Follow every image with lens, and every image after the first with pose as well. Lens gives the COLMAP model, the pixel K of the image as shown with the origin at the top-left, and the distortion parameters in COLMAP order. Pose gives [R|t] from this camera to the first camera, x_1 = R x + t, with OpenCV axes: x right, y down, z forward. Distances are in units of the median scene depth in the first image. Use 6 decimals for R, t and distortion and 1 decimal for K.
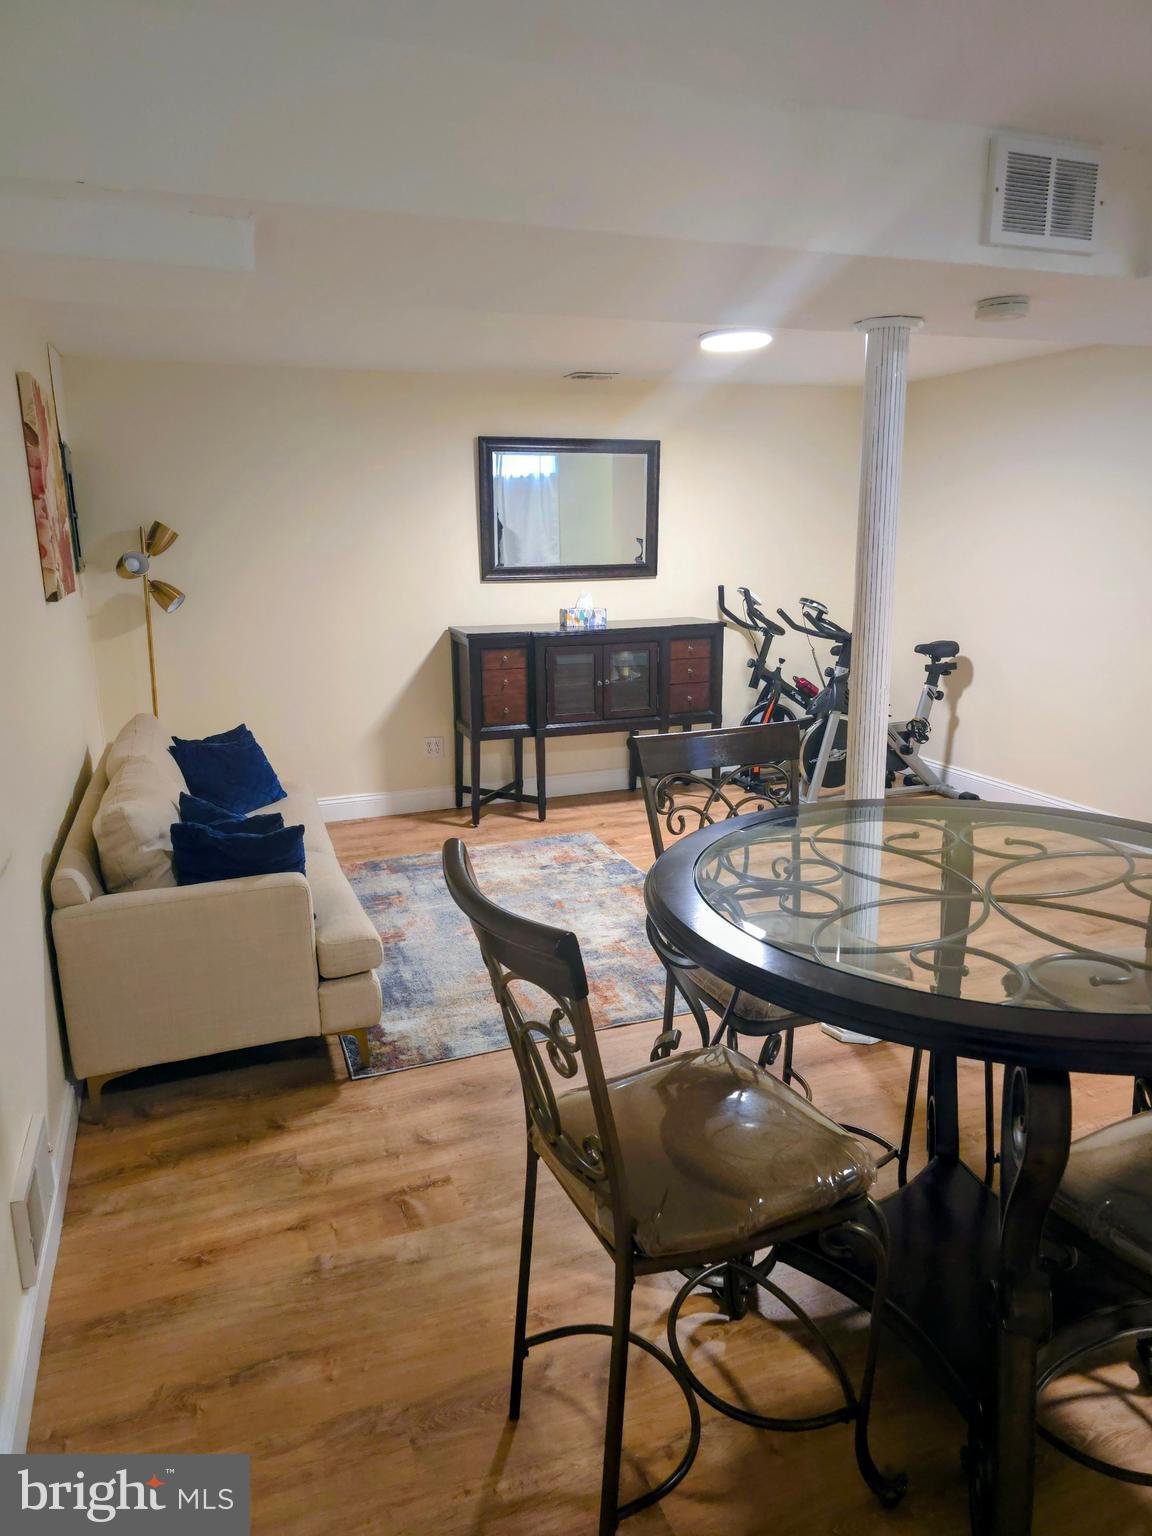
lens RADIAL K [[1039.0, 0, 595.6], [0, 1039.0, 770.2], [0, 0, 1]] dist [0.028549, -0.033389]
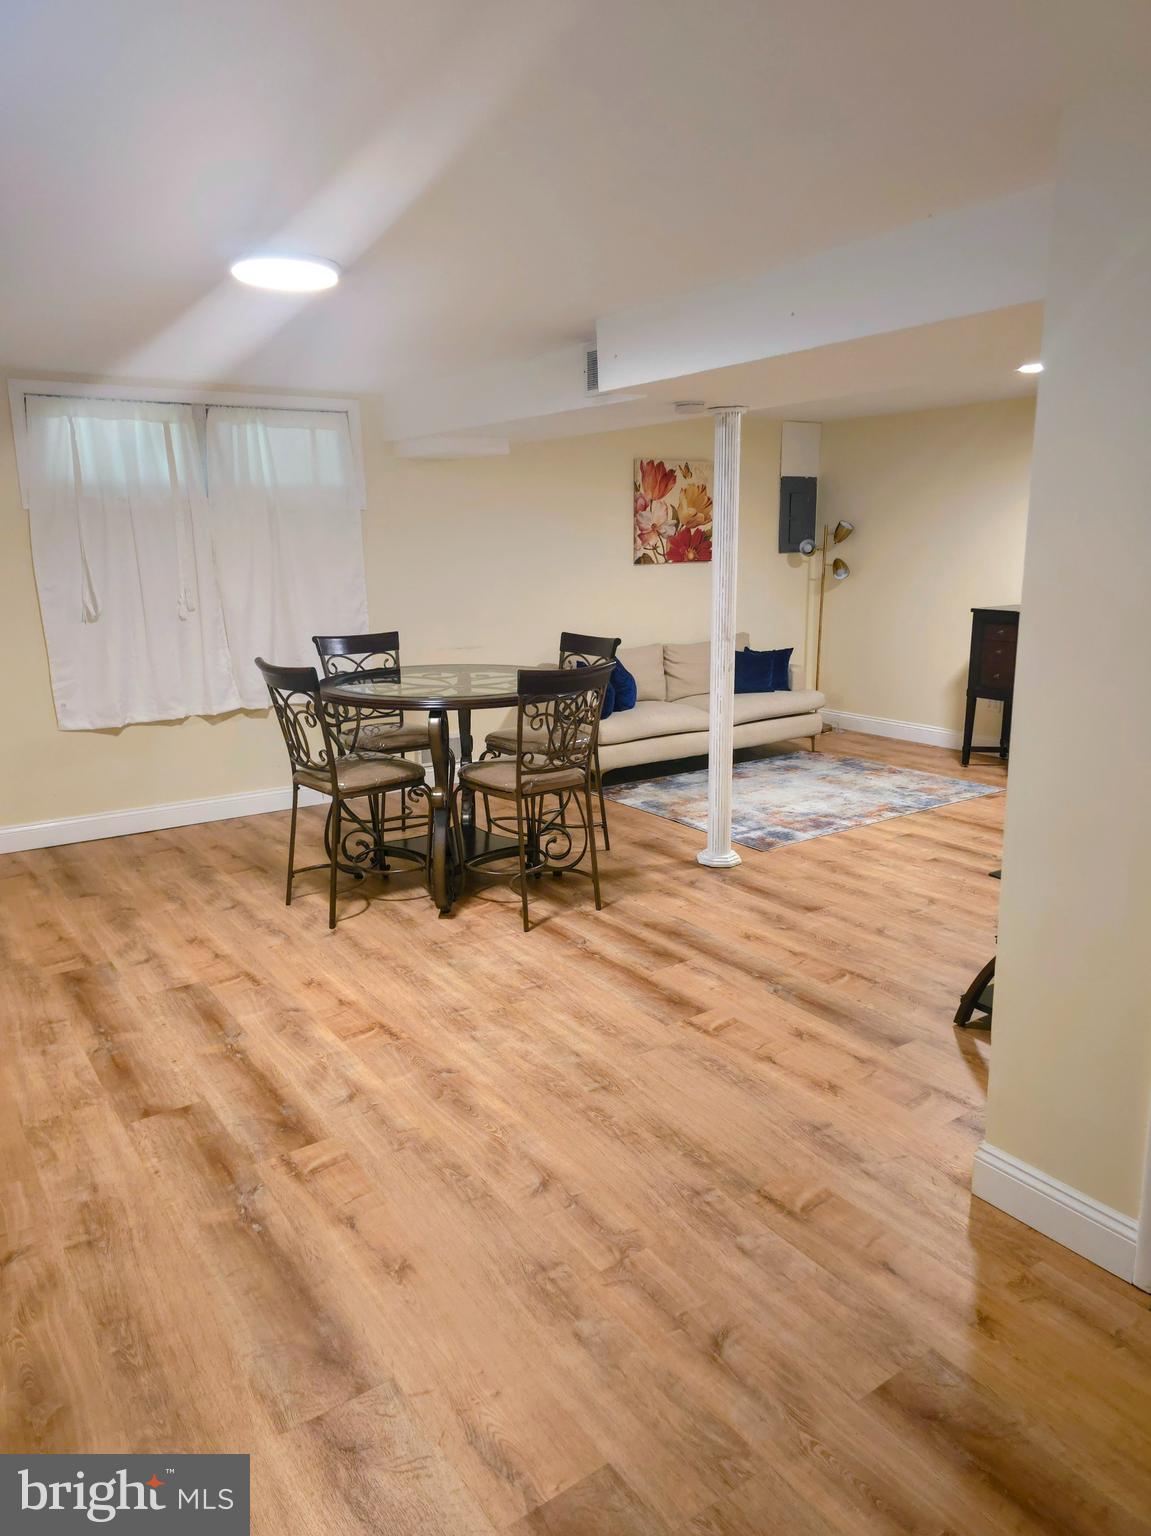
lens RADIAL K [[1039.0, 0, 595.1], [0, 1039.0, 770.2], [0, 0, 1]] dist [0.028549, -0.033389]
pose [[0.244229, 0.231008, -0.941800, 1.069172], [-0.217656, 0.959489, 0.178904, -0.077158], [0.944975, 0.161295, 0.284615, 0.252601]]
